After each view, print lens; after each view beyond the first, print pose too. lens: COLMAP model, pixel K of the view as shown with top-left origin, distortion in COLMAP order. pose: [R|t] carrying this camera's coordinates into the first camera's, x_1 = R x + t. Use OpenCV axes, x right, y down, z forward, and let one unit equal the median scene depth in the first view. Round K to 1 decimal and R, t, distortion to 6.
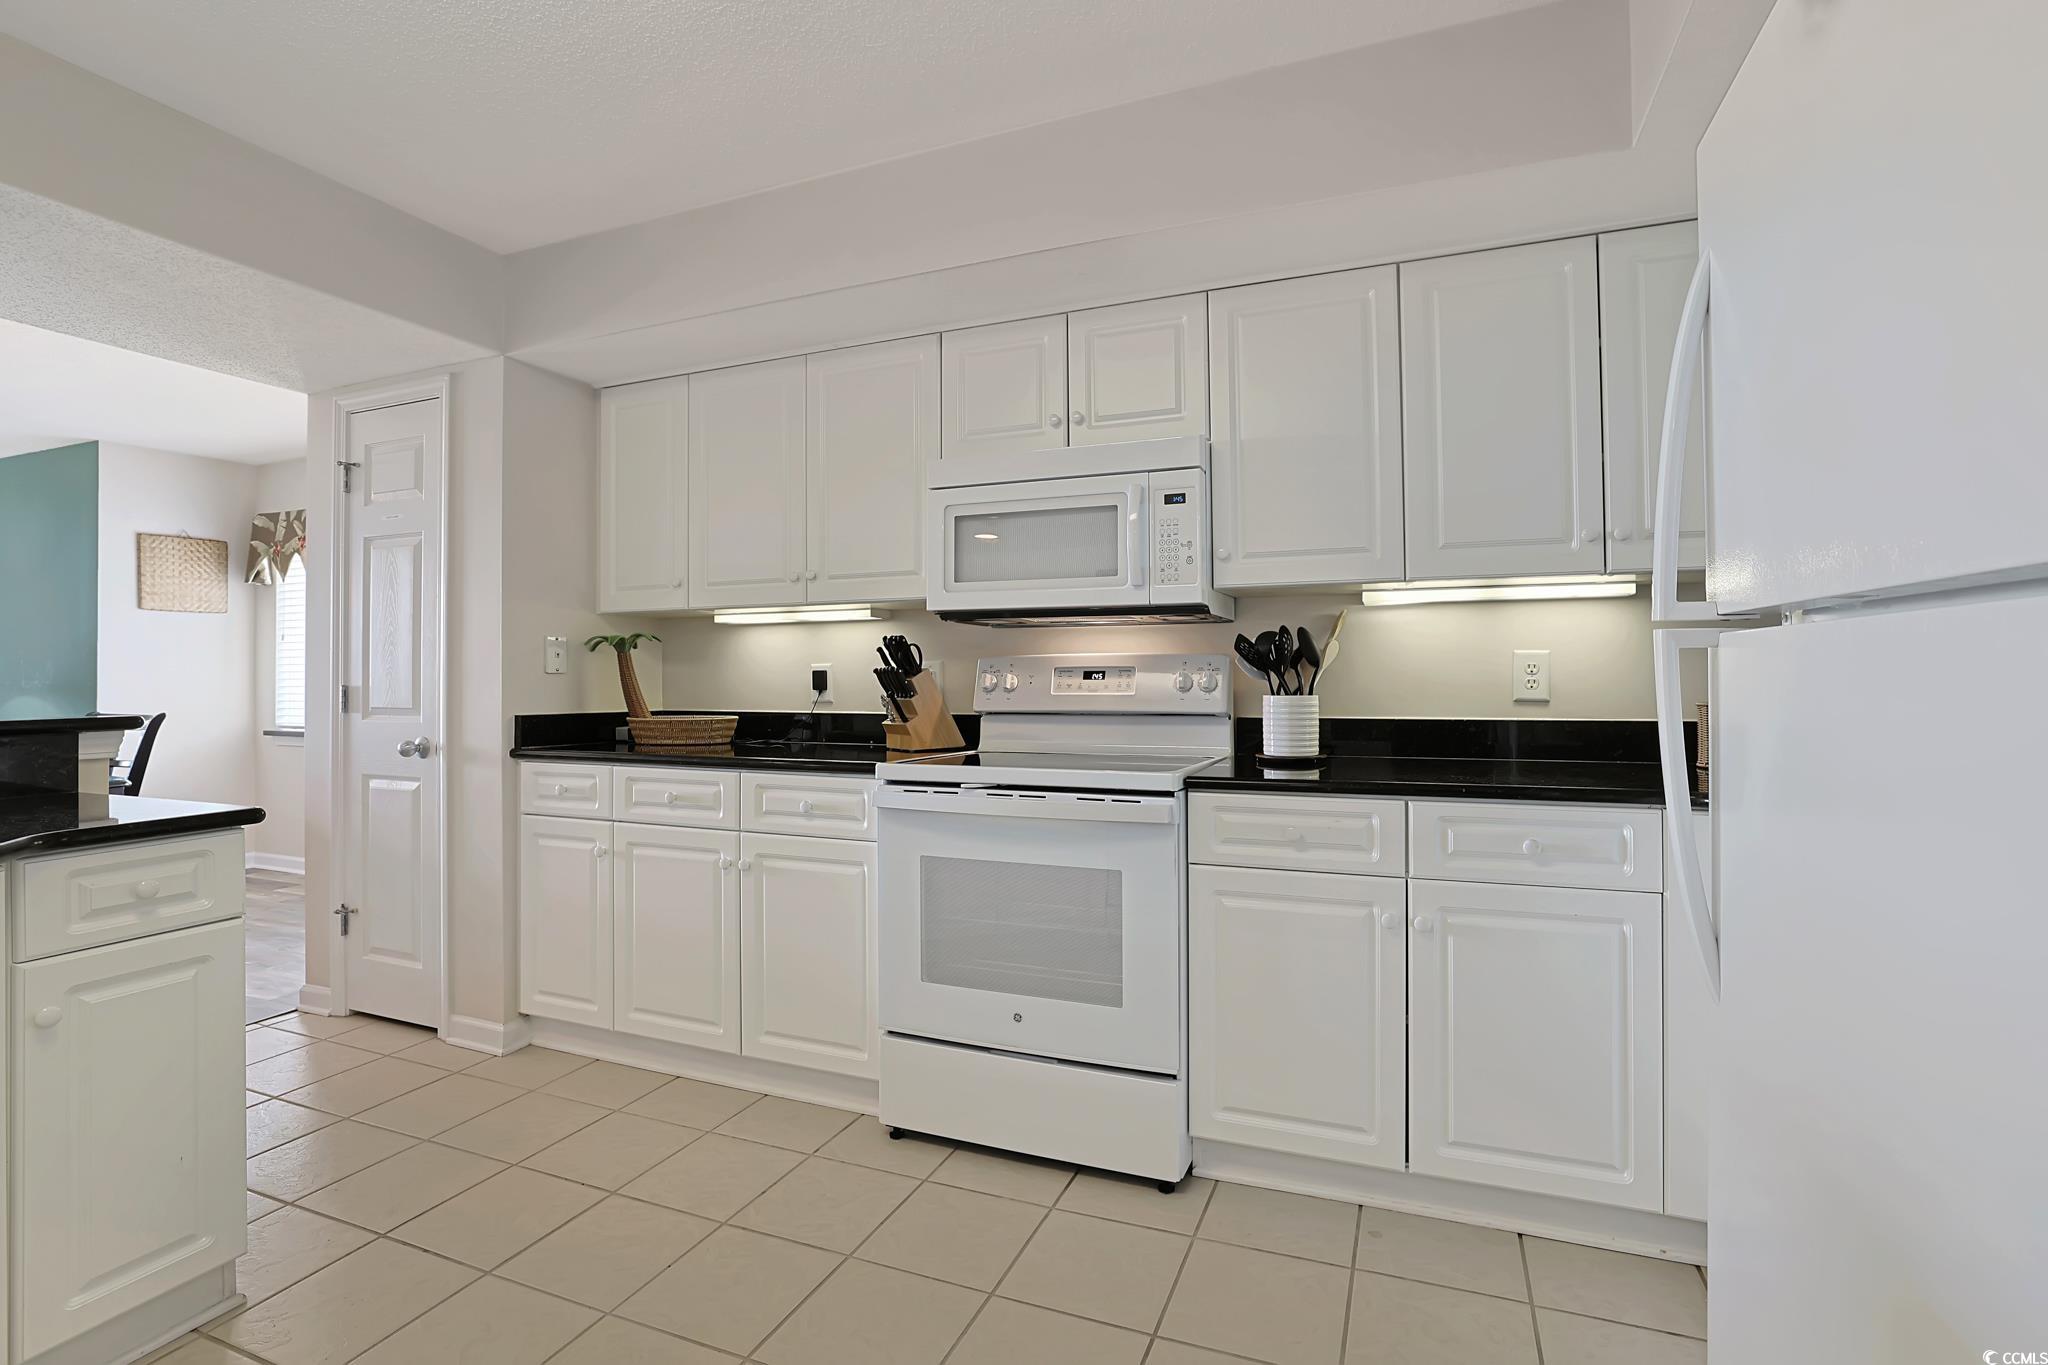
lens RADIAL K [[956.6, 0, 1033.7], [0, 956.6, 675.3], [0, 0, 1]] dist [-0.003416, -0.000404]
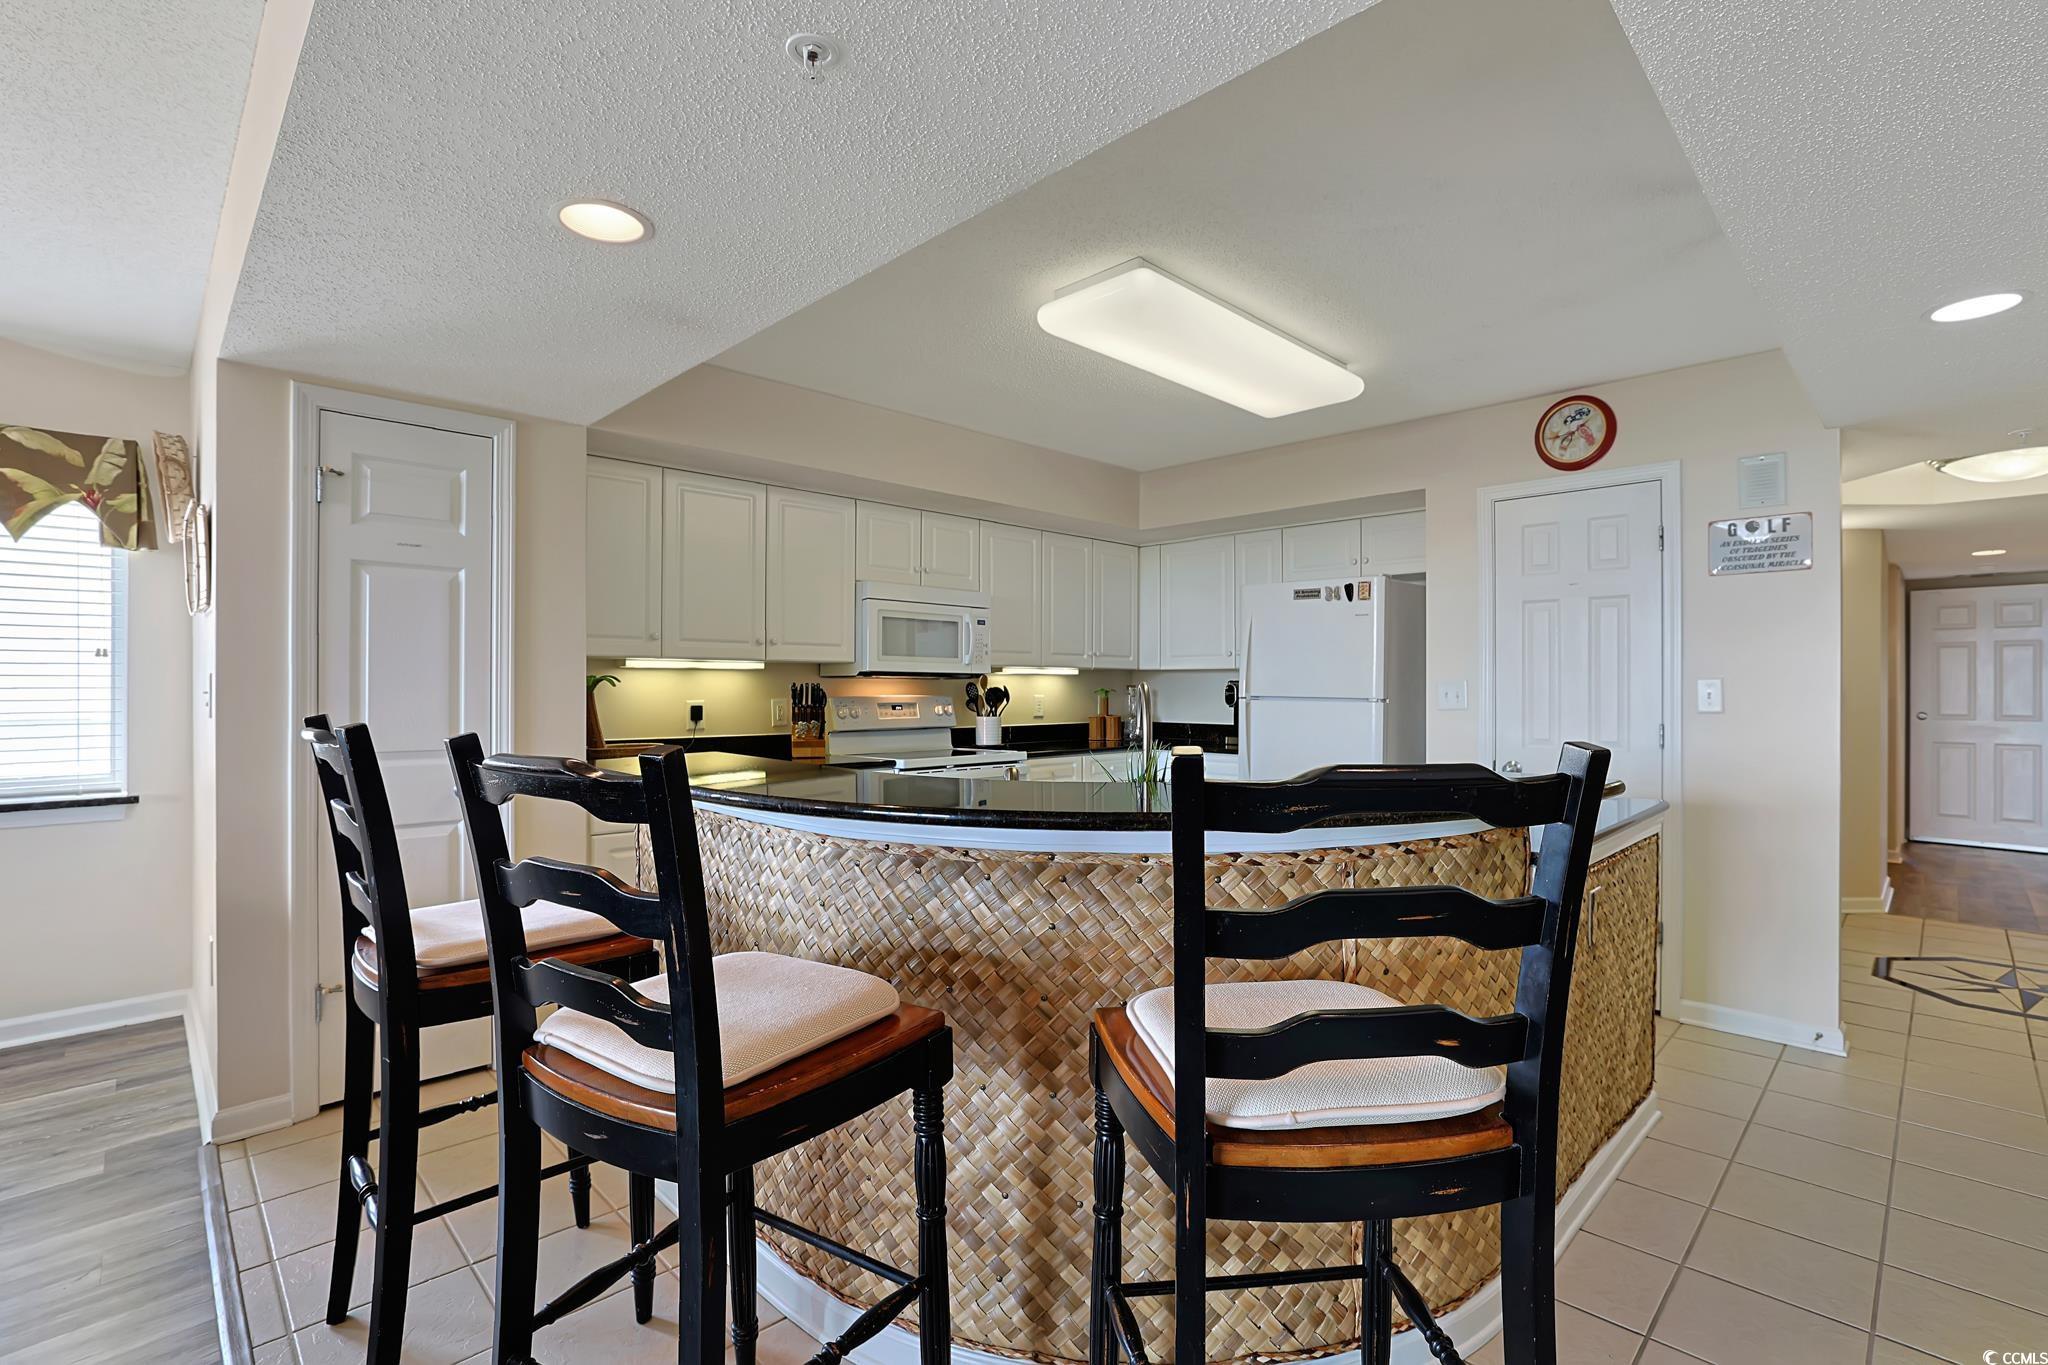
lens RADIAL K [[956.6, 0, 1013.7], [0, 956.6, 688.9], [0, 0, 1]] dist [-0.003416, -0.000404]
pose [[0.384787, 0.008302, 0.922968, -1.277997], [-0.001419, 0.999964, -0.008403, -0.017515], [-0.923004, 0.001923, 0.384785, 0.100053]]
